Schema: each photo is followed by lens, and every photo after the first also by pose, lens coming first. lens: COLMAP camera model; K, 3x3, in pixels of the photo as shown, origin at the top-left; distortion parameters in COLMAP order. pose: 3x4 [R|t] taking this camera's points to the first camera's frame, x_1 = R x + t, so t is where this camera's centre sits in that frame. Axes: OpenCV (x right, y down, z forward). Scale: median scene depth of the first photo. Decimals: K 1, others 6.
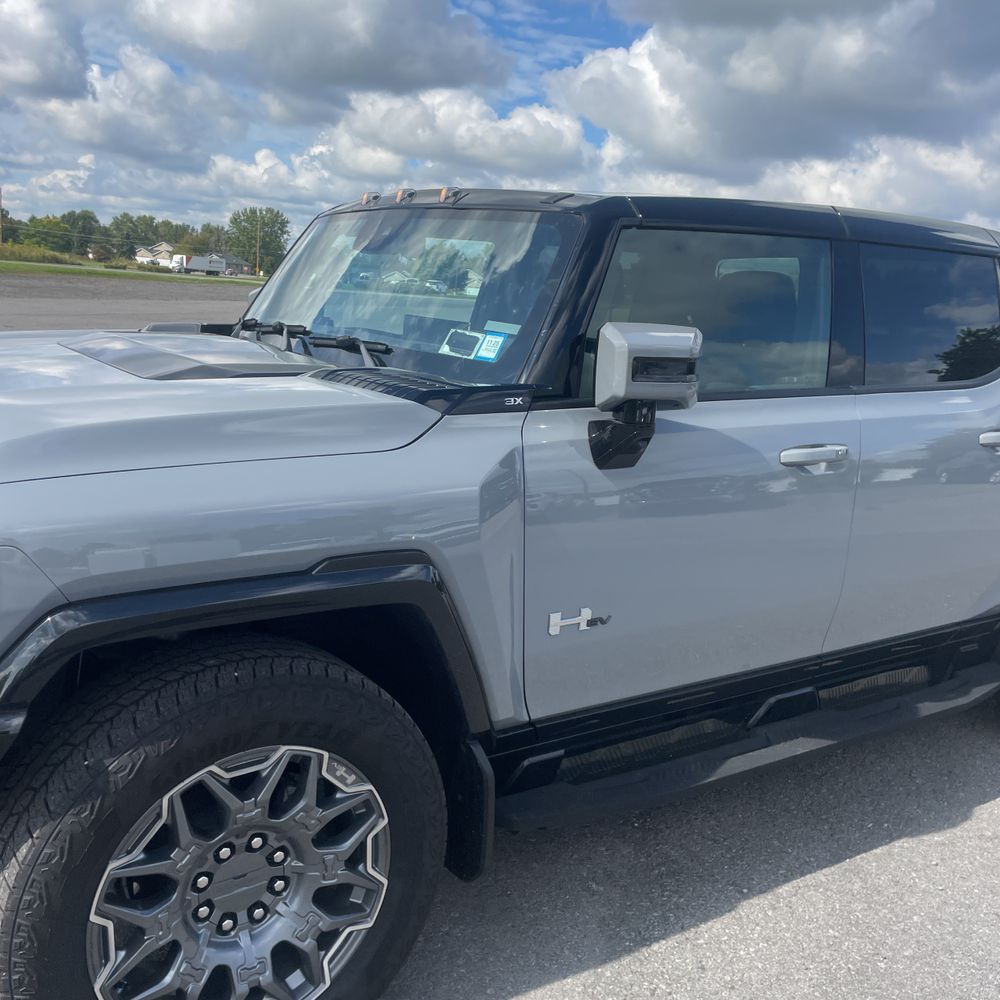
lens RADIAL K [[1030.4, 0, 498.1], [0, 1030.4, 500.4], [0, 0, 1]] dist [0.066390, -0.064936]
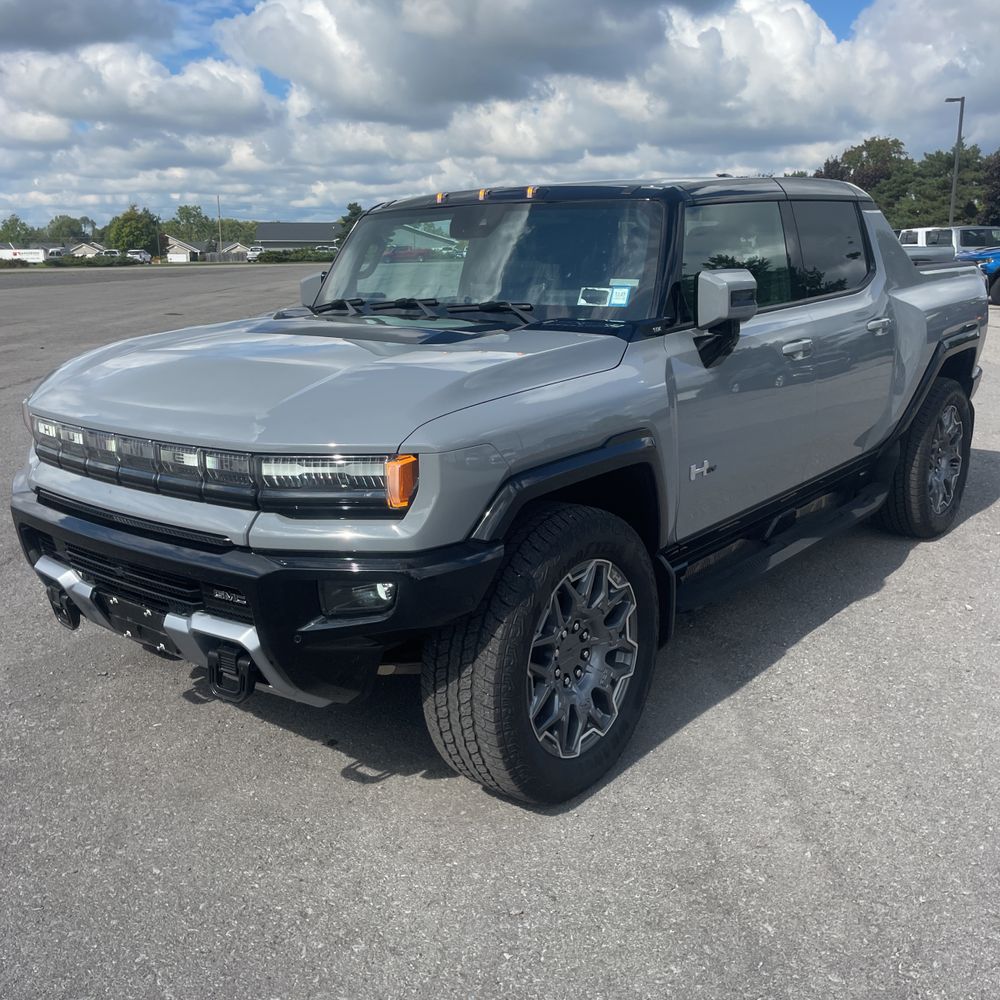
lens RADIAL K [[1035.0, 0, 512.6], [0, 1035.0, 498.2], [0, 0, 1]] dist [0.098238, -0.158556]
pose [[0.953150, -0.156041, 0.259146, -0.588136], [0.145351, 0.987557, 0.060035, 0.025170], [-0.265290, -0.019555, 0.963970, -0.402687]]
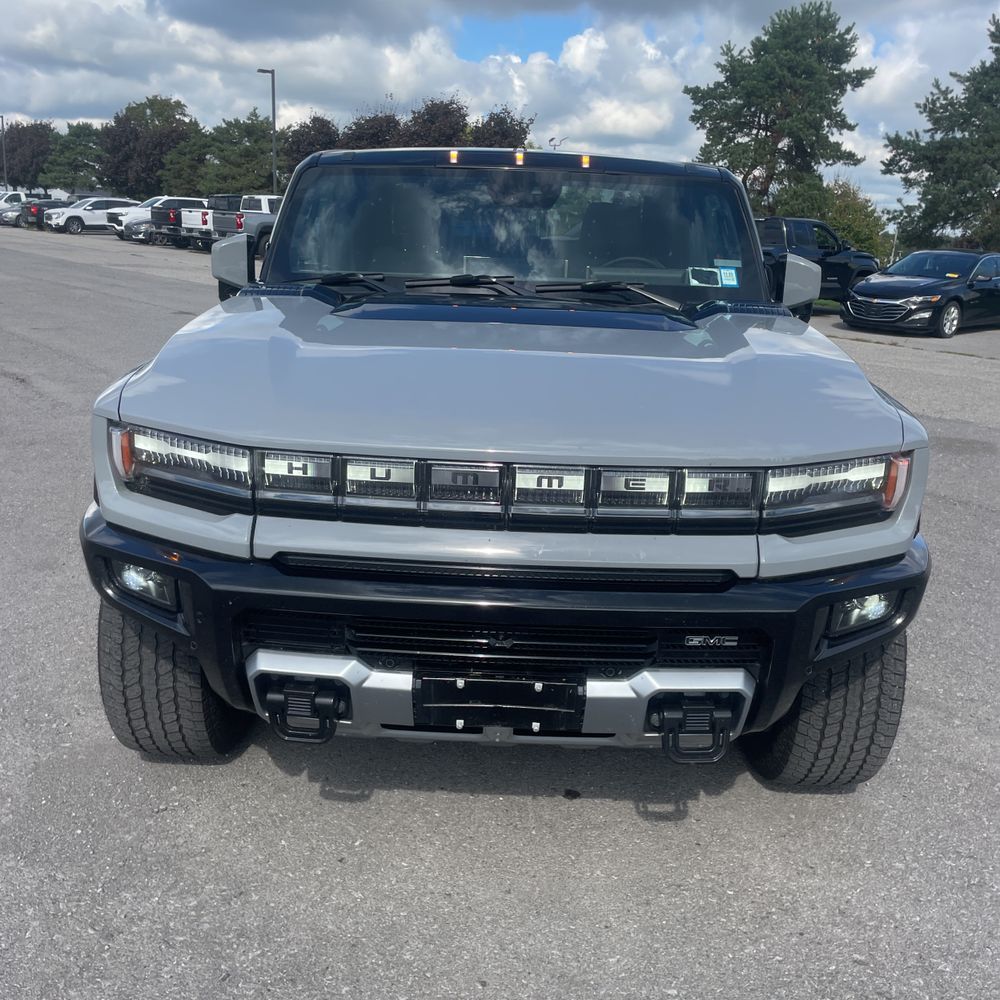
lens RADIAL K [[1035.0, 0, 512.6], [0, 1035.0, 498.2], [0, 0, 1]] dist [0.098238, -0.158556]
pose [[0.564572, -0.265849, 0.781398, -1.439392], [0.170351, 0.963857, 0.204844, -0.203628], [-0.807613, 0.017463, 0.589454, 0.379982]]
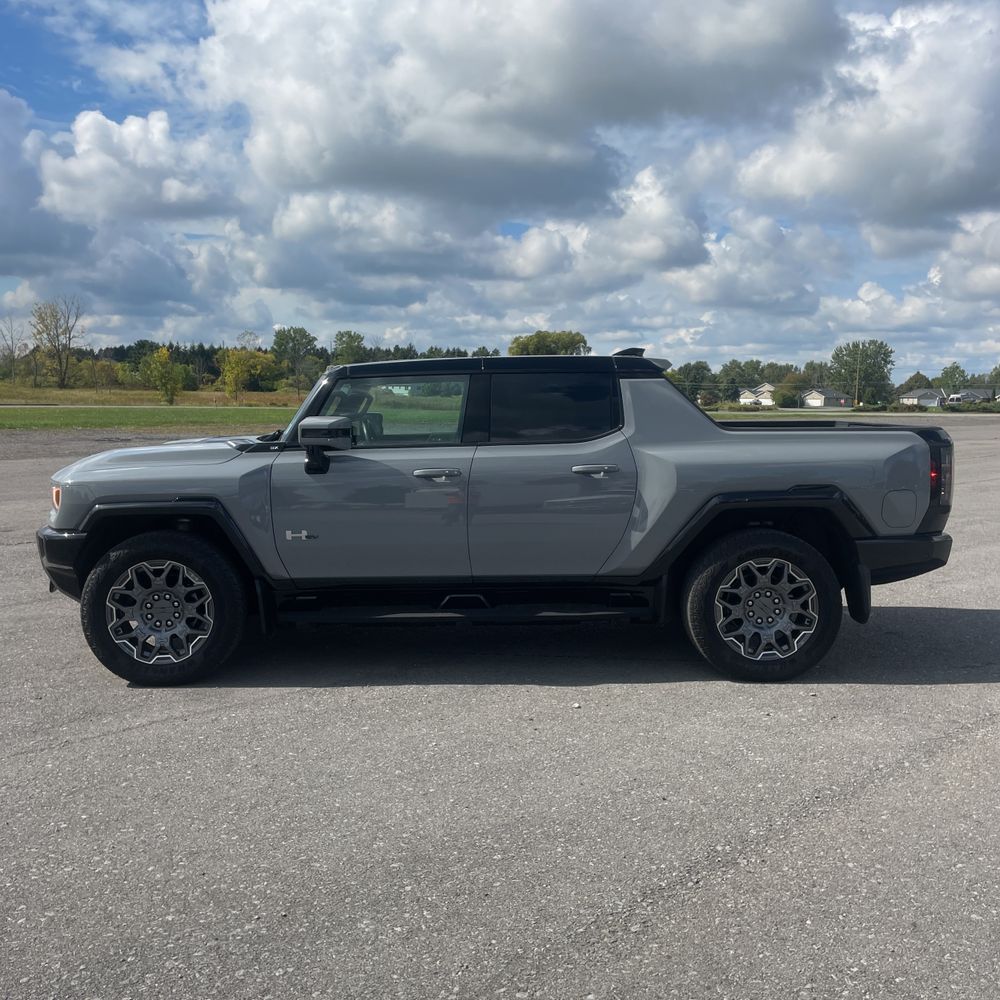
lens RADIAL K [[1043.0, 0, 499.3], [0, 1043.0, 520.8], [0, 0, 1]] dist [0.124000, -0.192762]
pose [[0.832729, -0.004523, -0.553662, 1.849889], [-0.057108, 0.993932, -0.094012, 0.287854], [0.550728, 0.109905, 0.827418, -0.817434]]
